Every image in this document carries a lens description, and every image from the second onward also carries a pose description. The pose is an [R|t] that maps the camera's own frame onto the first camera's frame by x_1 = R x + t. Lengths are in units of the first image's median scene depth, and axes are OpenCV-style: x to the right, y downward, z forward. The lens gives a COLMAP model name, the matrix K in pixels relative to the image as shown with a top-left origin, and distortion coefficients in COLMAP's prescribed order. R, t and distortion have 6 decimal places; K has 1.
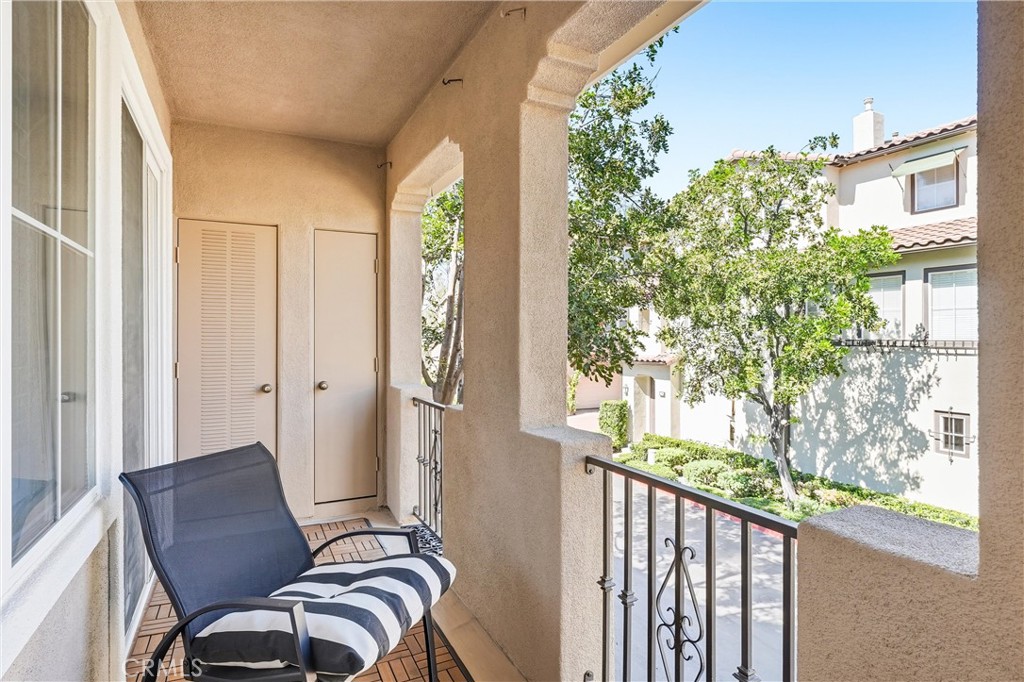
lens RADIAL K [[539.1, 0, 511.8], [0, 539.1, 331.9], [0, 0, 1]] dist [-0.022480, -0.000597]
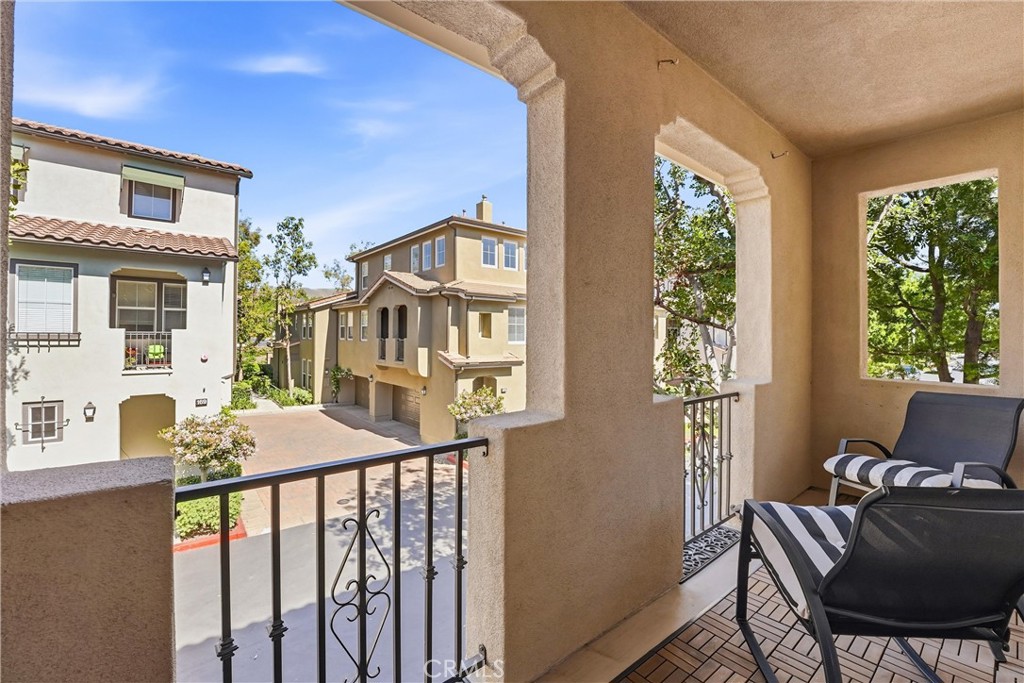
lens RADIAL K [[423.8, 0, 510.9], [0, 423.8, 338.0], [0, 0, 1]] dist [-0.022755, 0.000662]
pose [[-0.305179, -0.013118, 0.952205, -0.221668], [-0.007284, 0.999908, 0.011440, 0.010672], [-0.952267, -0.003444, -0.305247, 0.374798]]
